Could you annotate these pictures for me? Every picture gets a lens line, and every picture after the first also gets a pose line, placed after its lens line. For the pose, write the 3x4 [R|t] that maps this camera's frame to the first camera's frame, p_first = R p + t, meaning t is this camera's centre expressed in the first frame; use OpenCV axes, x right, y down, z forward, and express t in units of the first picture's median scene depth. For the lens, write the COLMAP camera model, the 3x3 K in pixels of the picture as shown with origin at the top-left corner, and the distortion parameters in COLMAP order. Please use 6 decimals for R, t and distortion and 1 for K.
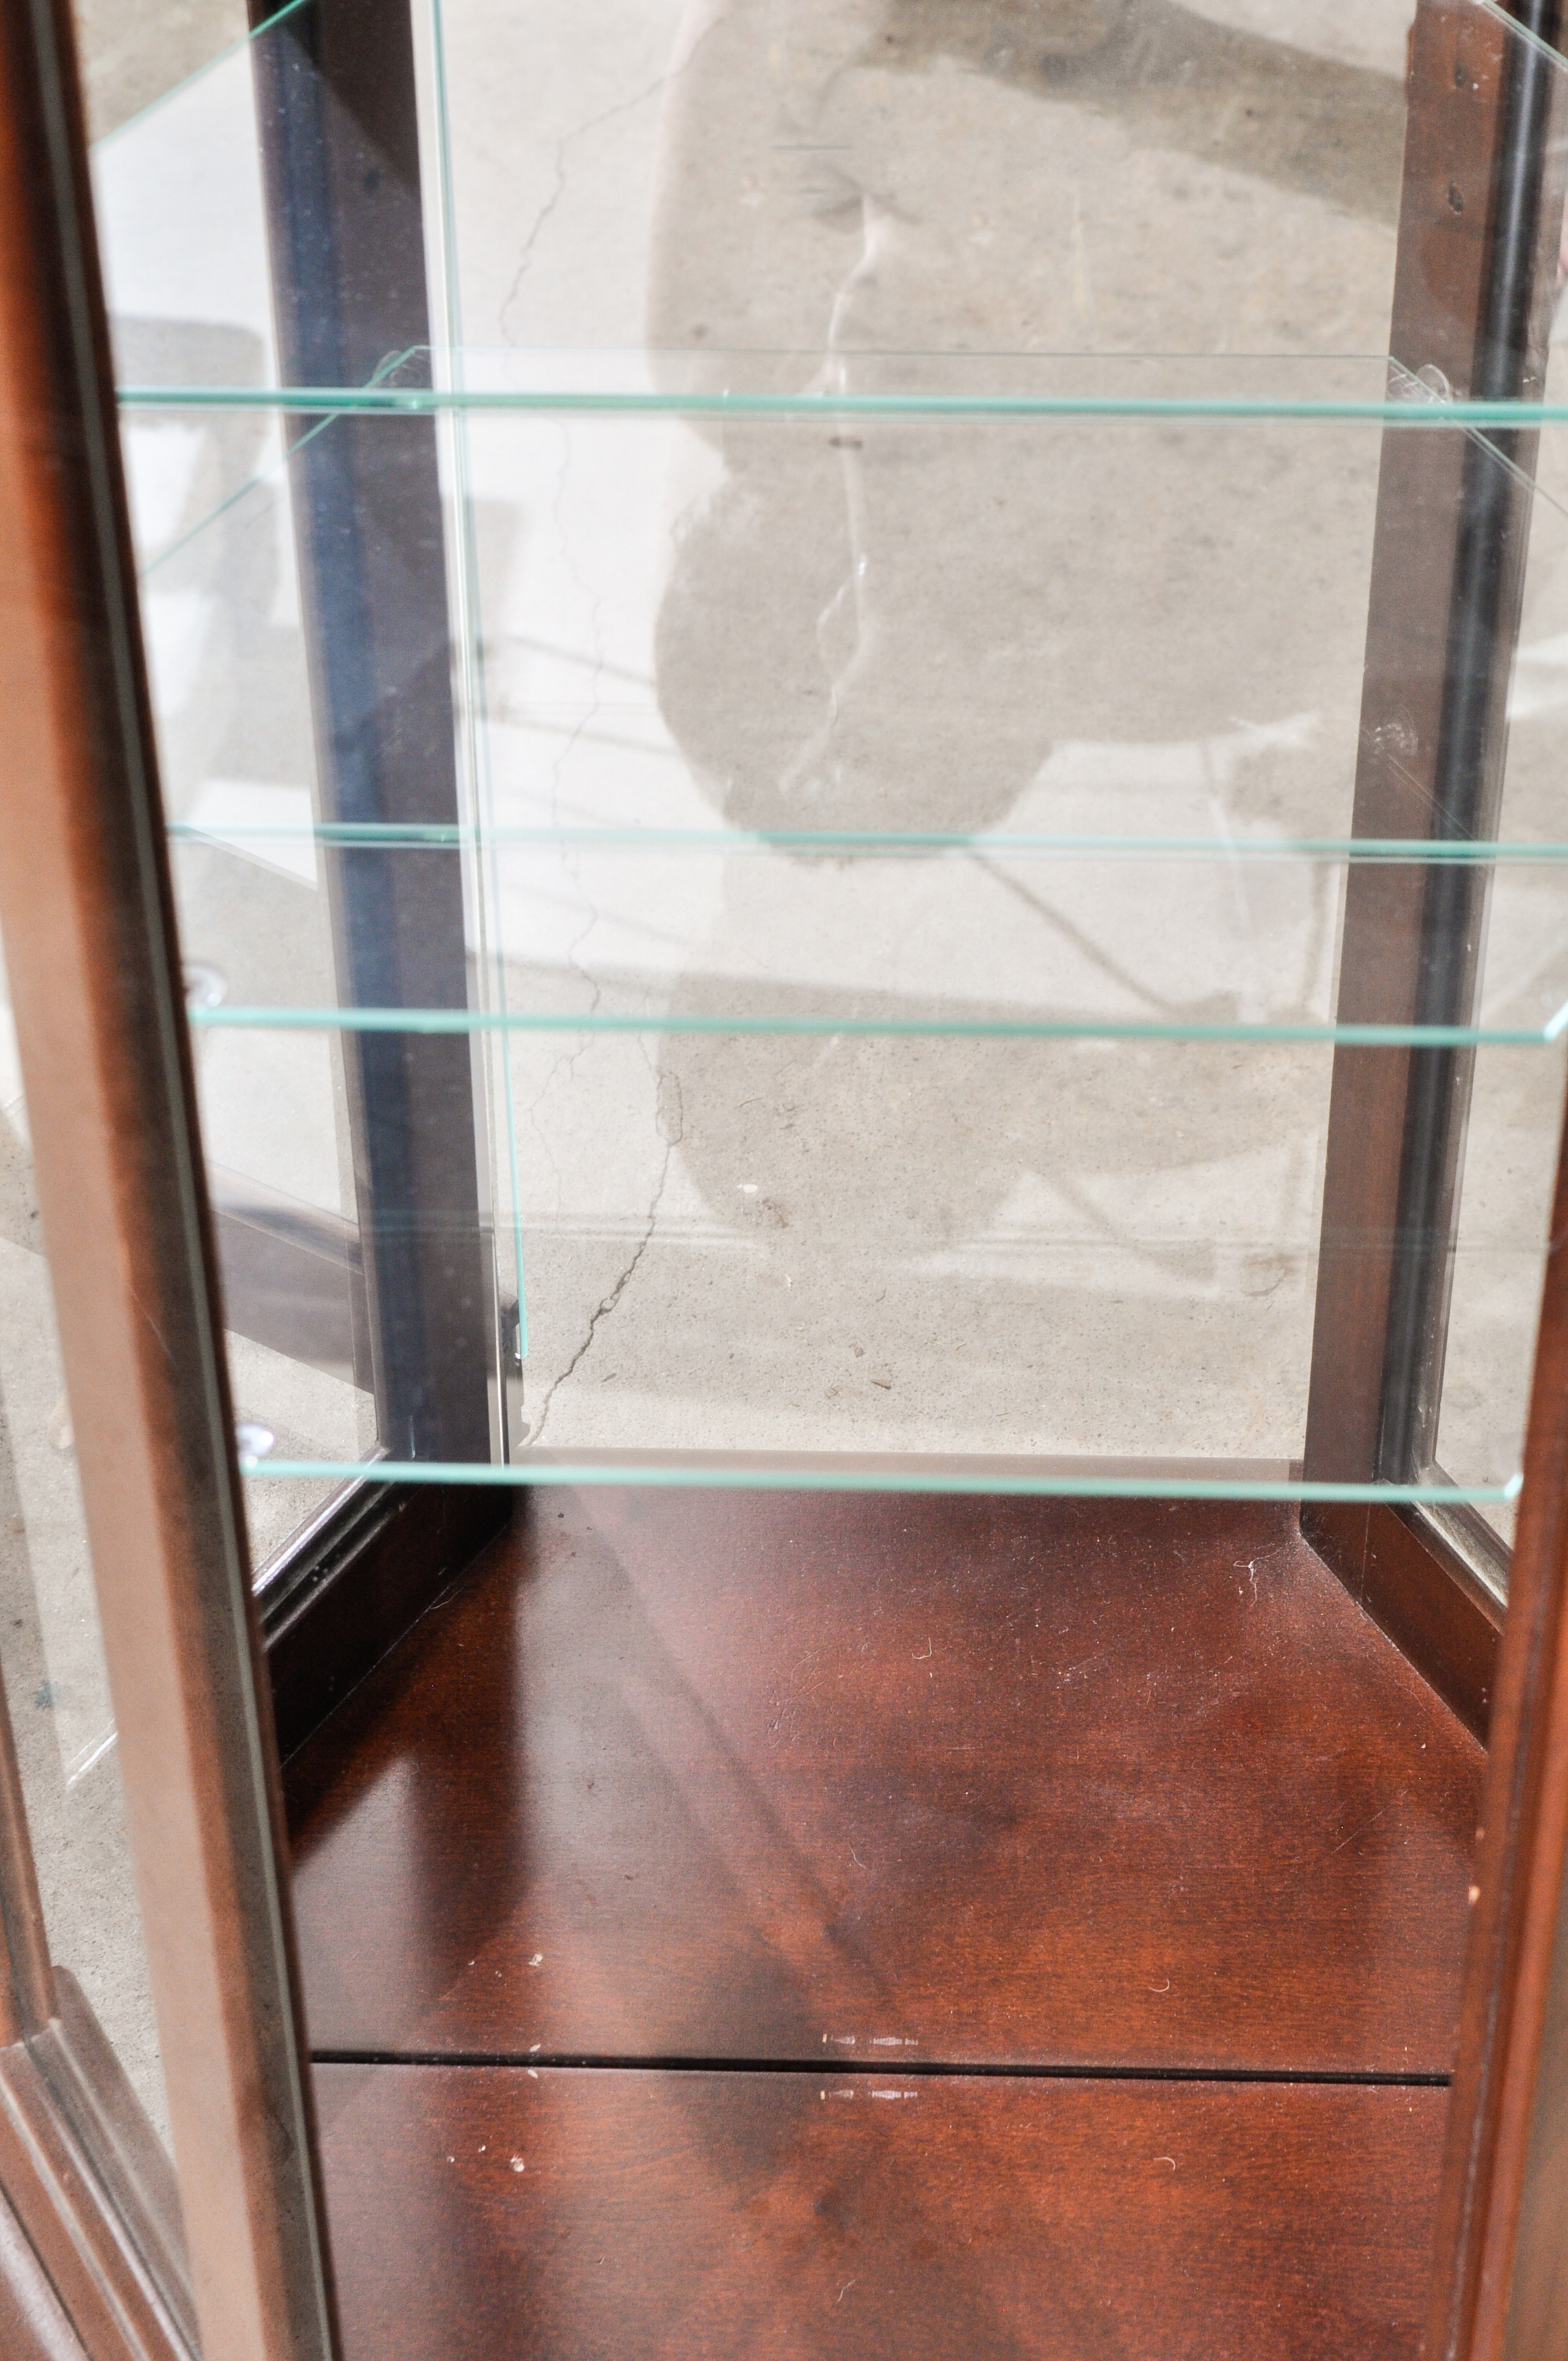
lens RADIAL K [[5130.7, 0, 784.0], [0, 5130.7, 1180.5], [0, 0, 1]] dist [0.069780, -0.024032]
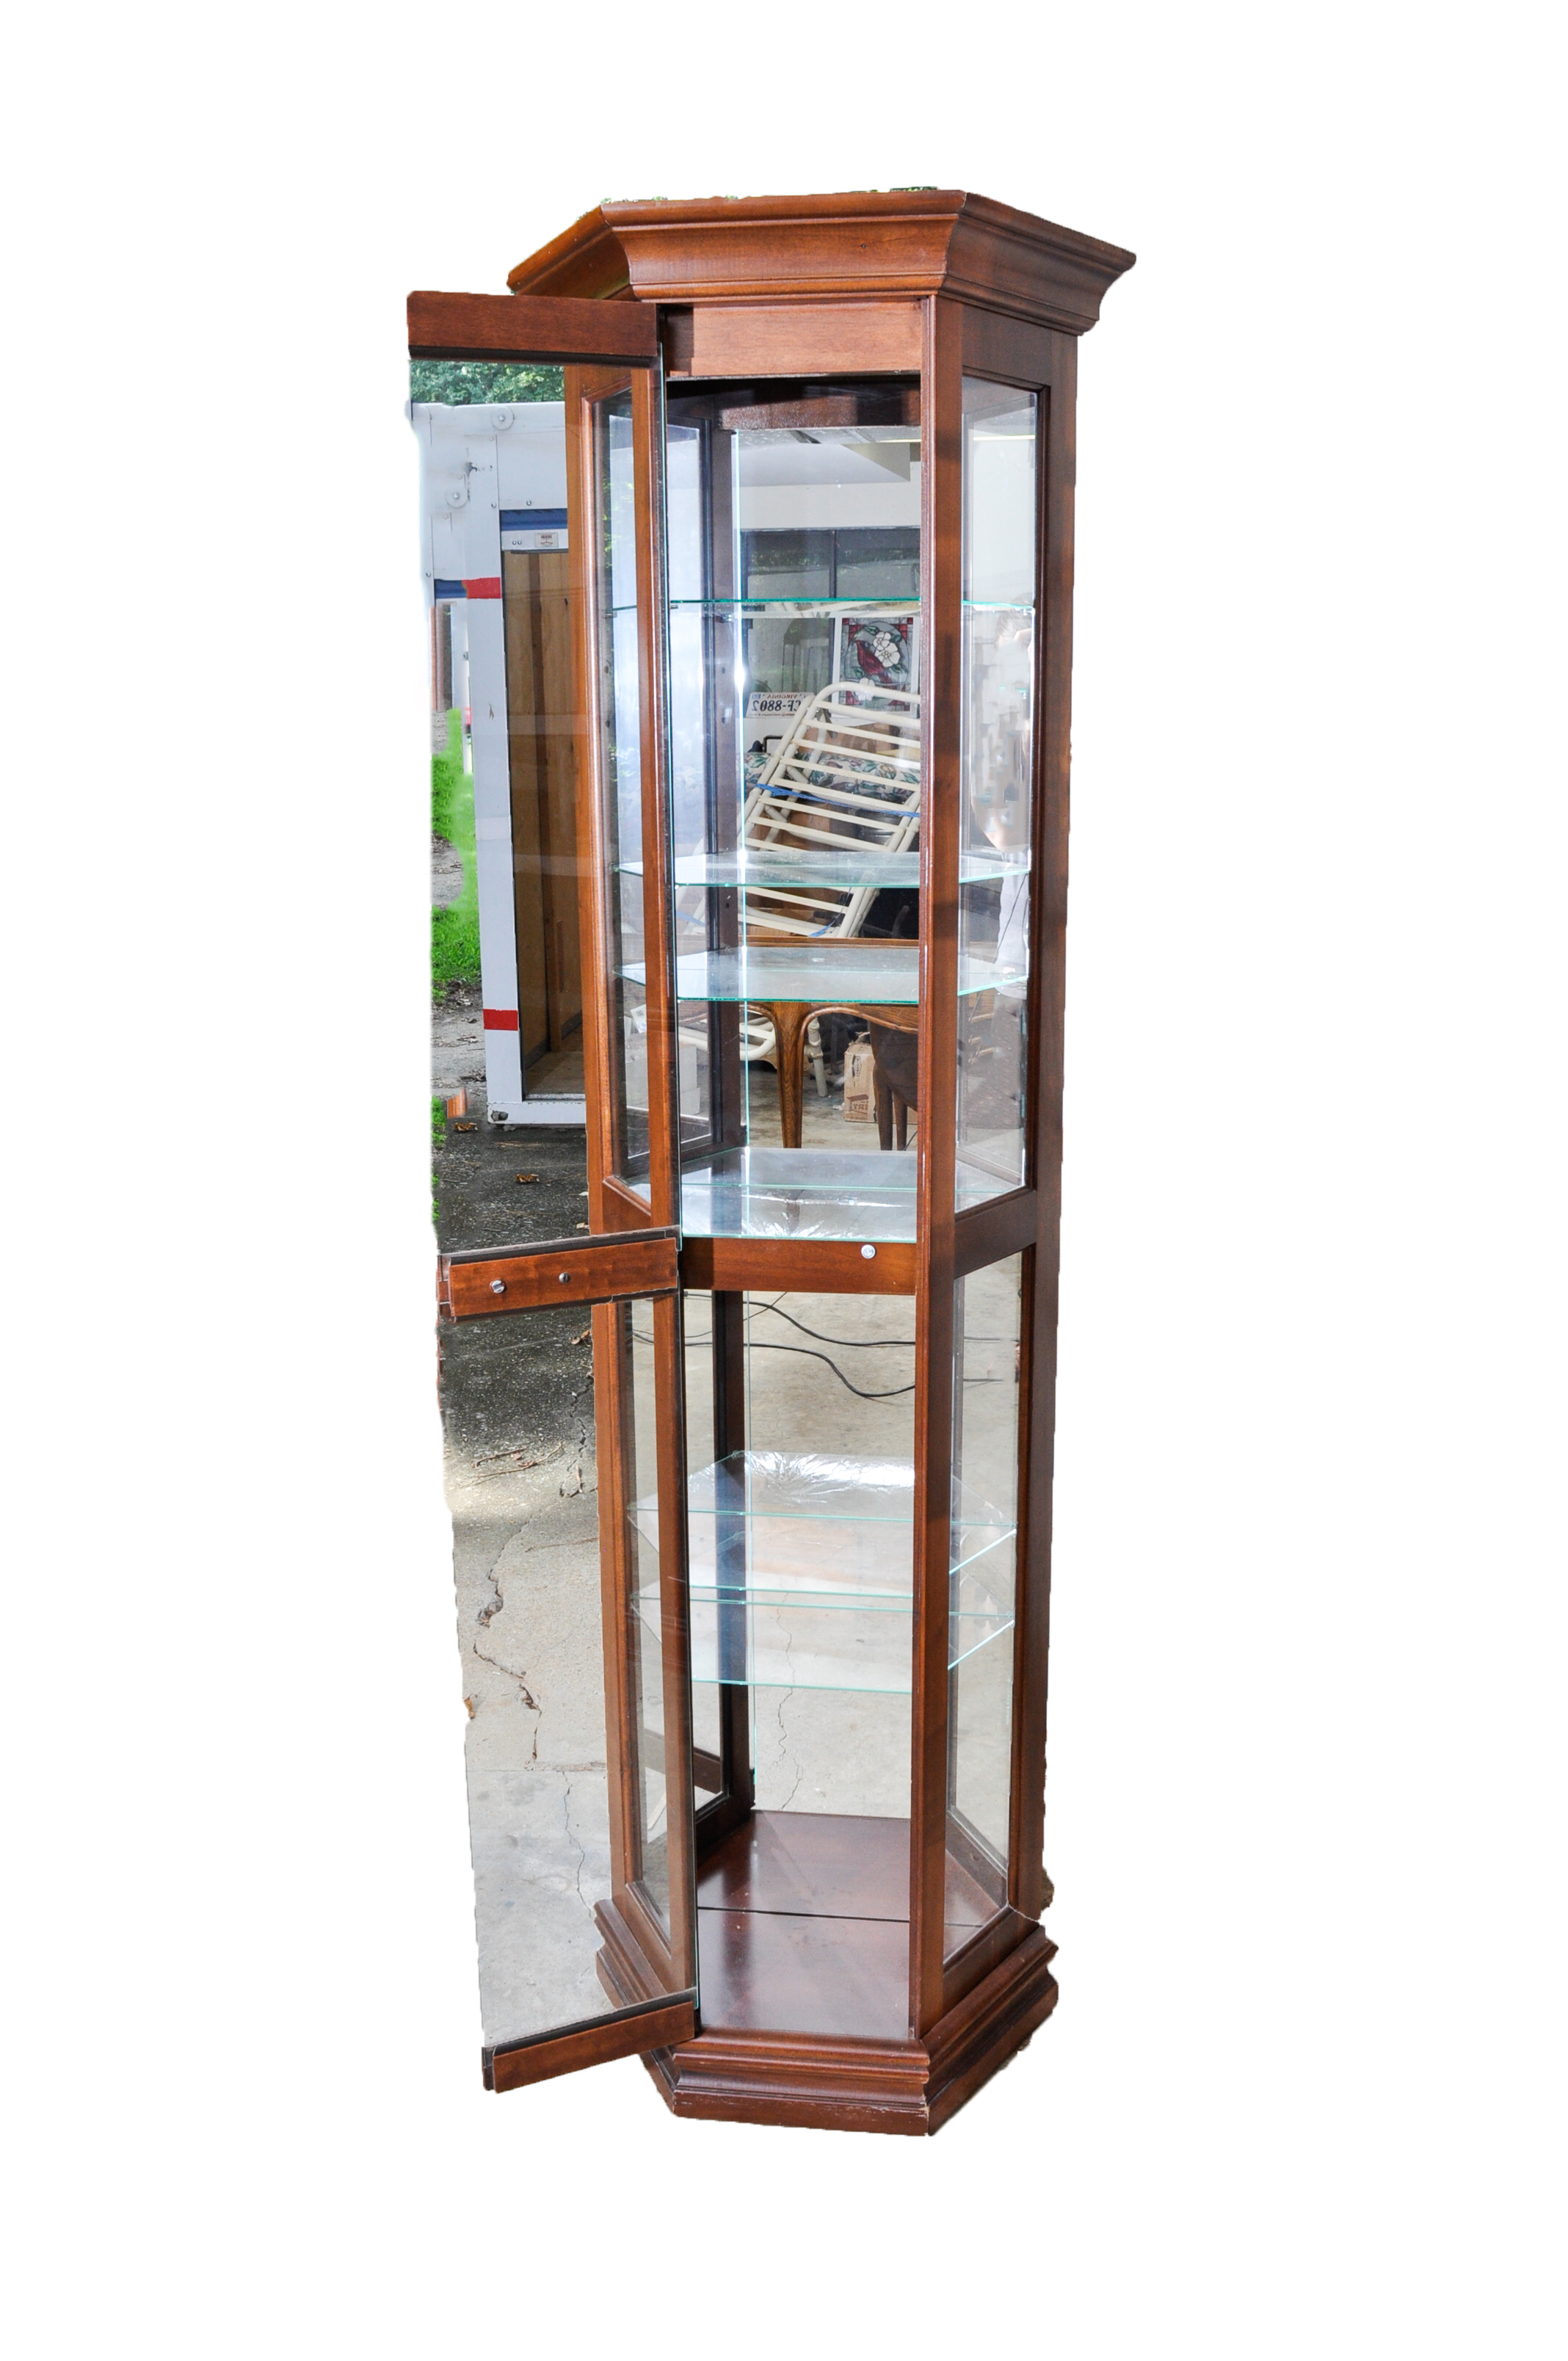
lens RADIAL K [[2009.4, 0, 776.5], [0, 2009.4, 1152.8], [0, 0, 1]] dist [-0.035454, -0.008779]
pose [[0.996767, 0.023023, -0.076973, 0.081975], [-0.057185, 0.876260, -0.478433, 0.352454], [0.056433, 0.481288, 0.874744, -0.716154]]
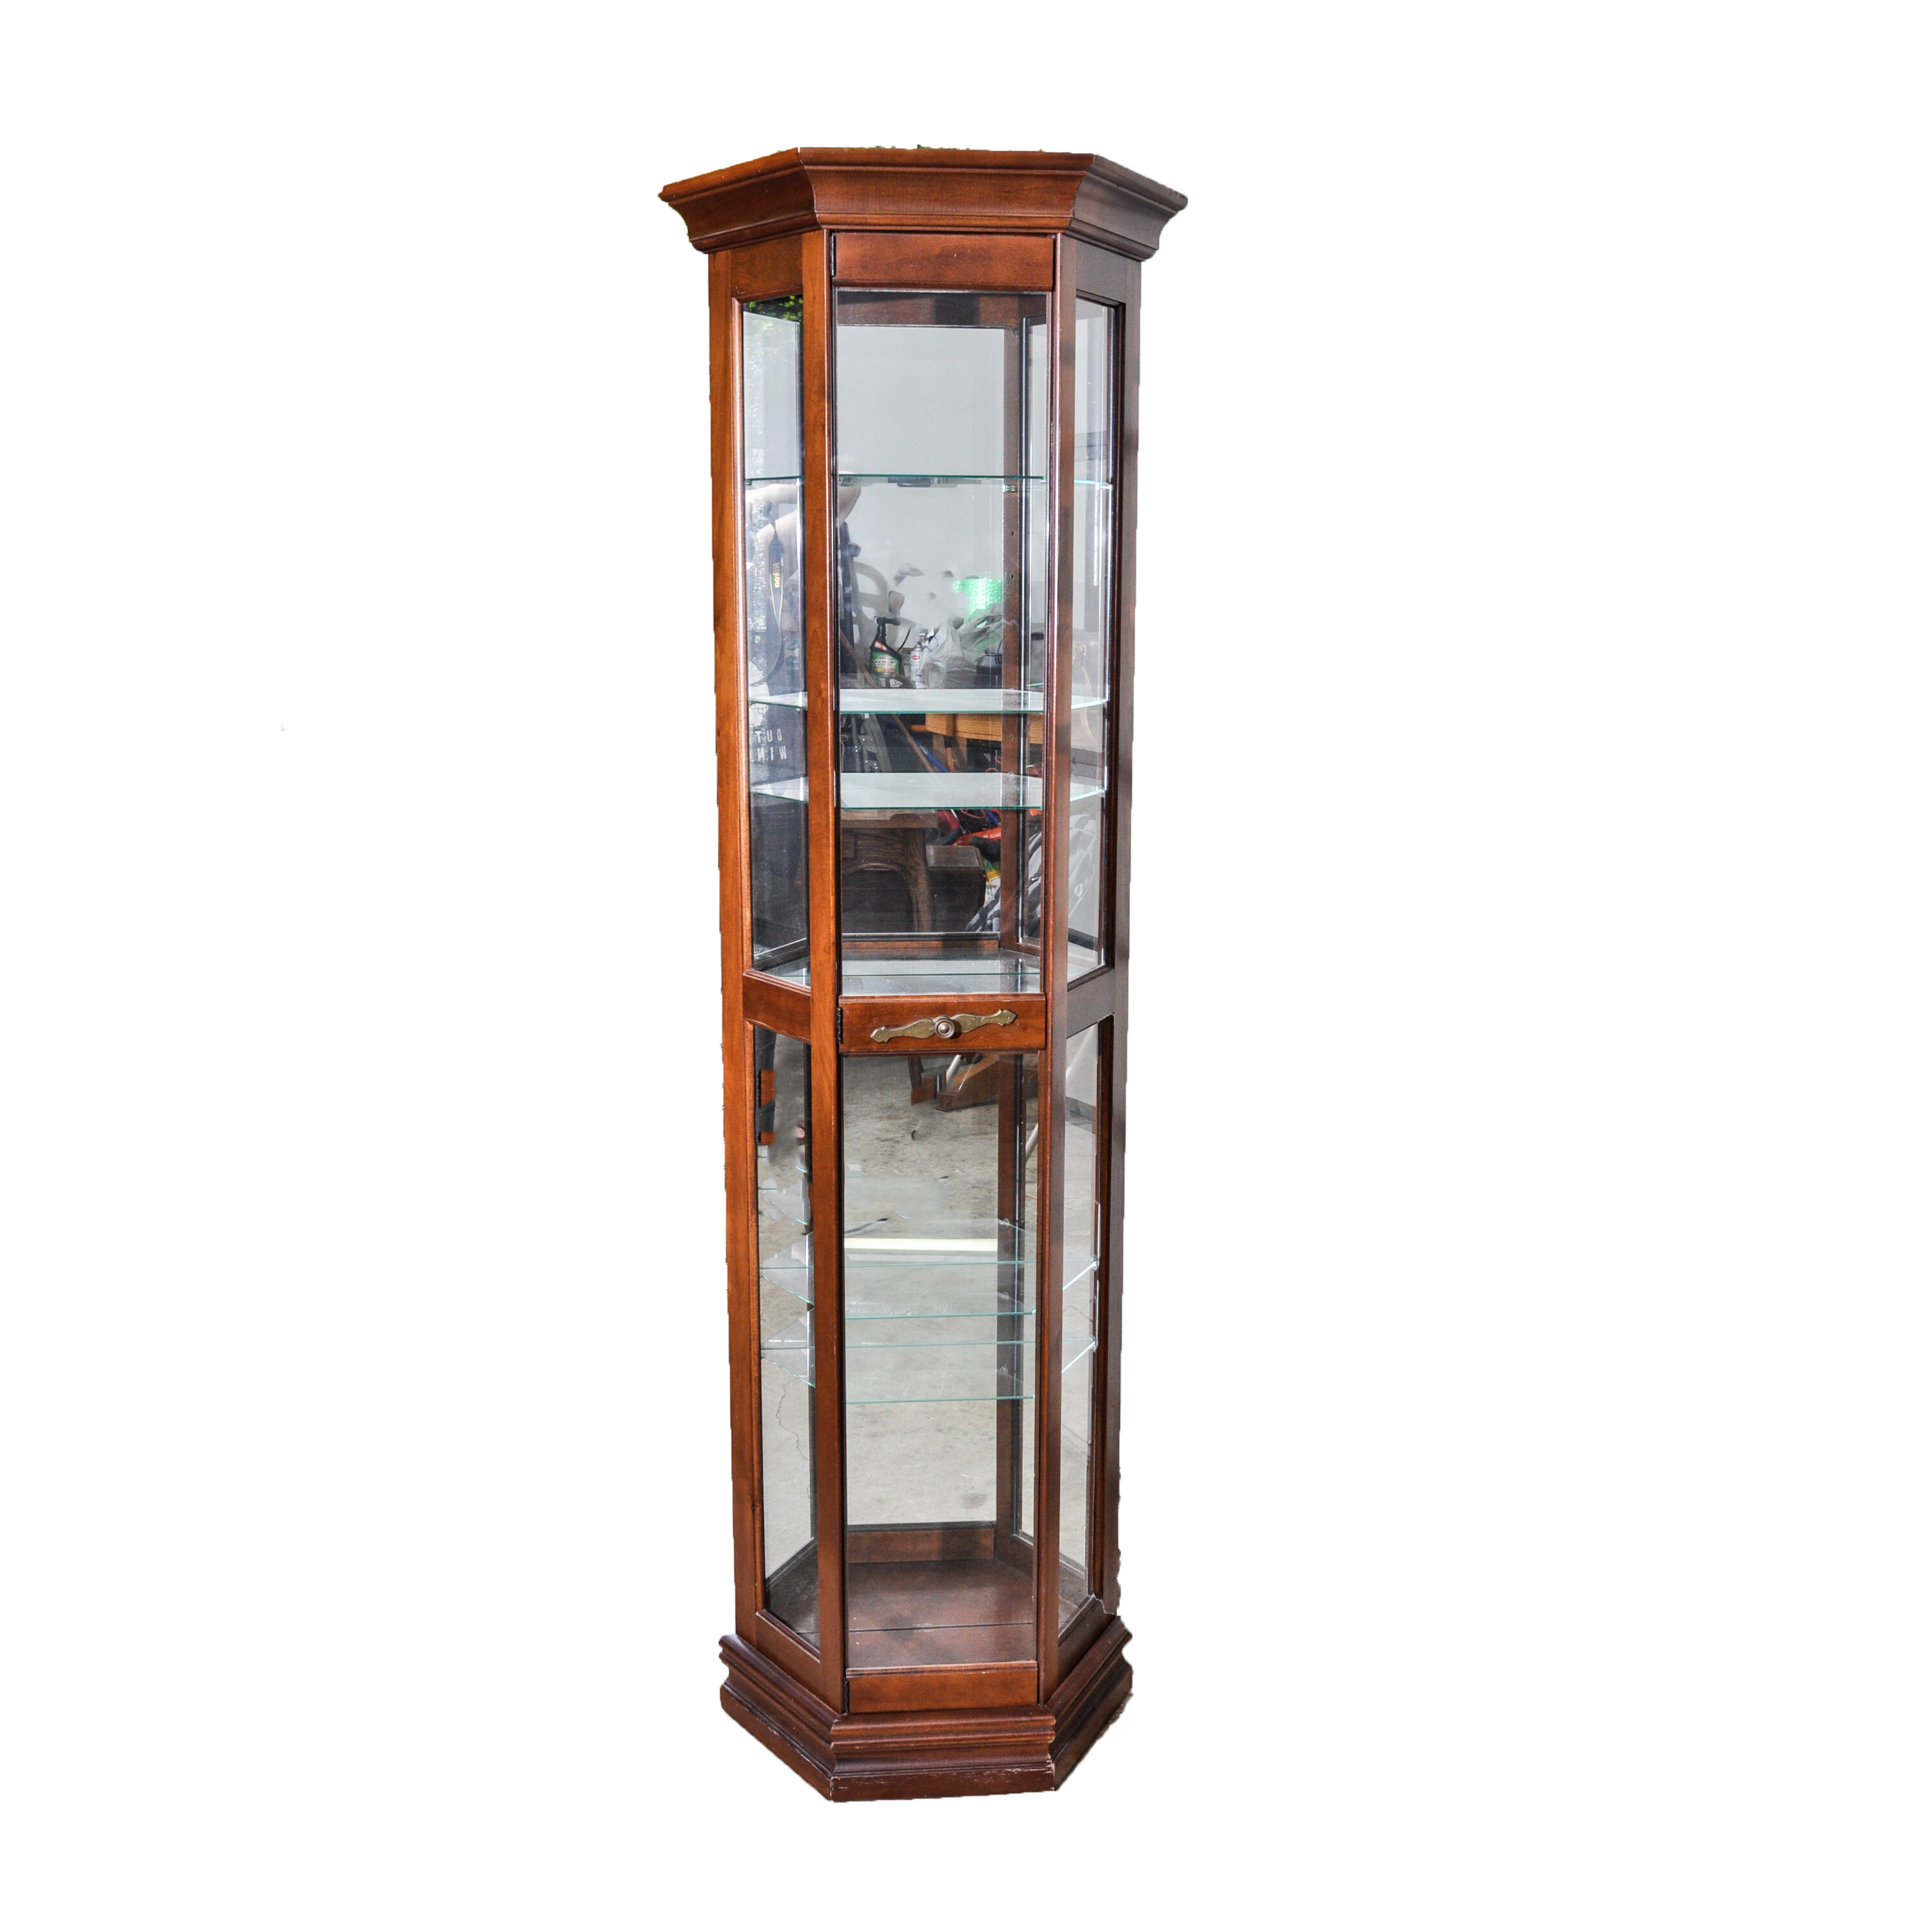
lens RADIAL K [[2156.3, 0, 966.0], [0, 2156.3, 965.5], [0, 0, 1]] dist [0.002180, 0.026263]
pose [[0.991657, -0.005269, 0.128801, -0.173465], [0.070415, 0.859070, -0.506991, 0.570796], [-0.107977, 0.511830, 0.852274, -0.960459]]
